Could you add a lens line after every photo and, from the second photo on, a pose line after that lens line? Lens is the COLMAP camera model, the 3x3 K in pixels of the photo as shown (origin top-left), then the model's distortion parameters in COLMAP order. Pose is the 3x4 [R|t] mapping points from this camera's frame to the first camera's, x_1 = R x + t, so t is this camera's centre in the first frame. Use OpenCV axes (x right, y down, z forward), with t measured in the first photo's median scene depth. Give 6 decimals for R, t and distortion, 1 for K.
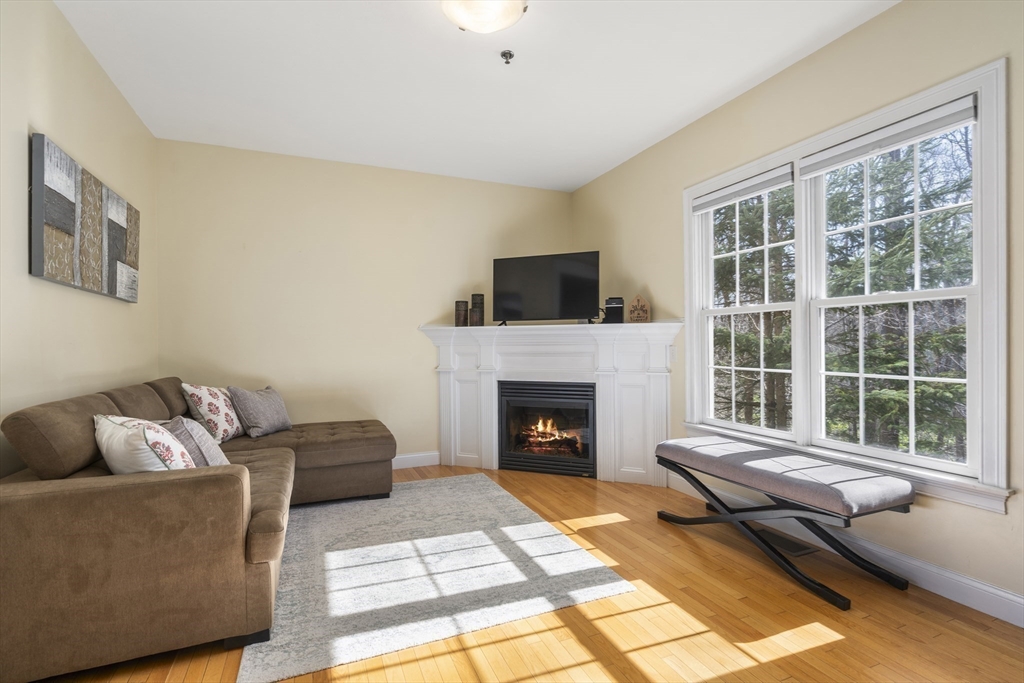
lens RADIAL K [[476.9, 0, 514.2], [0, 476.9, 347.2], [0, 0, 1]] dist [0.000123, -0.000449]
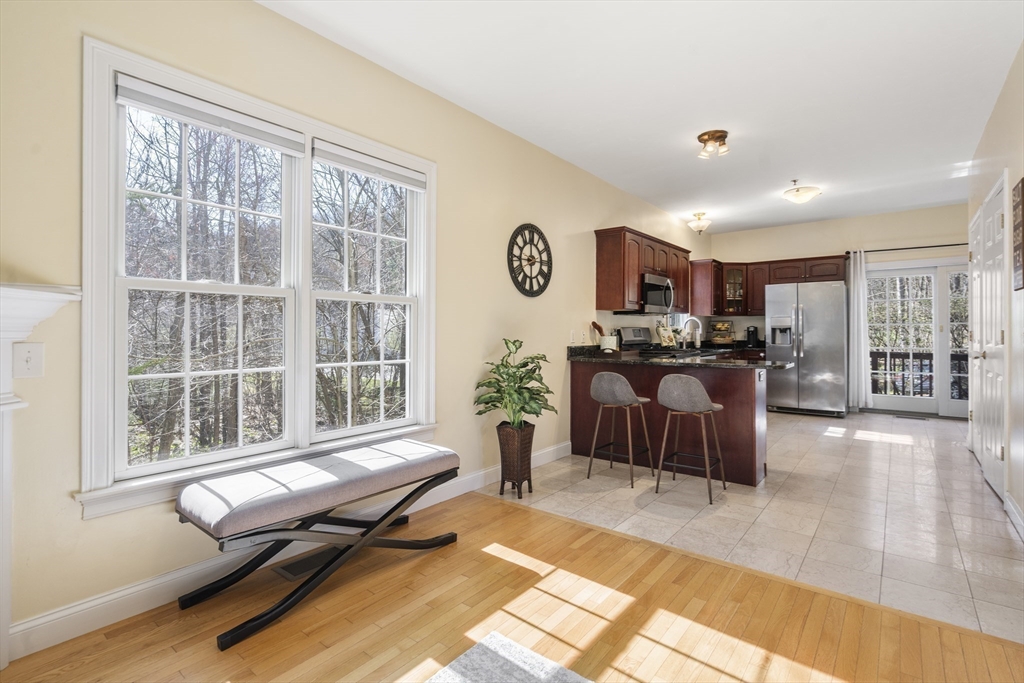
lens RADIAL K [[476.9, 0, 517.2], [0, 476.9, 333.8], [0, 0, 1]] dist [0.000123, -0.000449]
pose [[-0.494933, 0.011816, 0.868851, -0.550110], [0.001093, 0.999915, -0.012976, -0.000620], [-0.868930, -0.005473, -0.494904, 1.543084]]
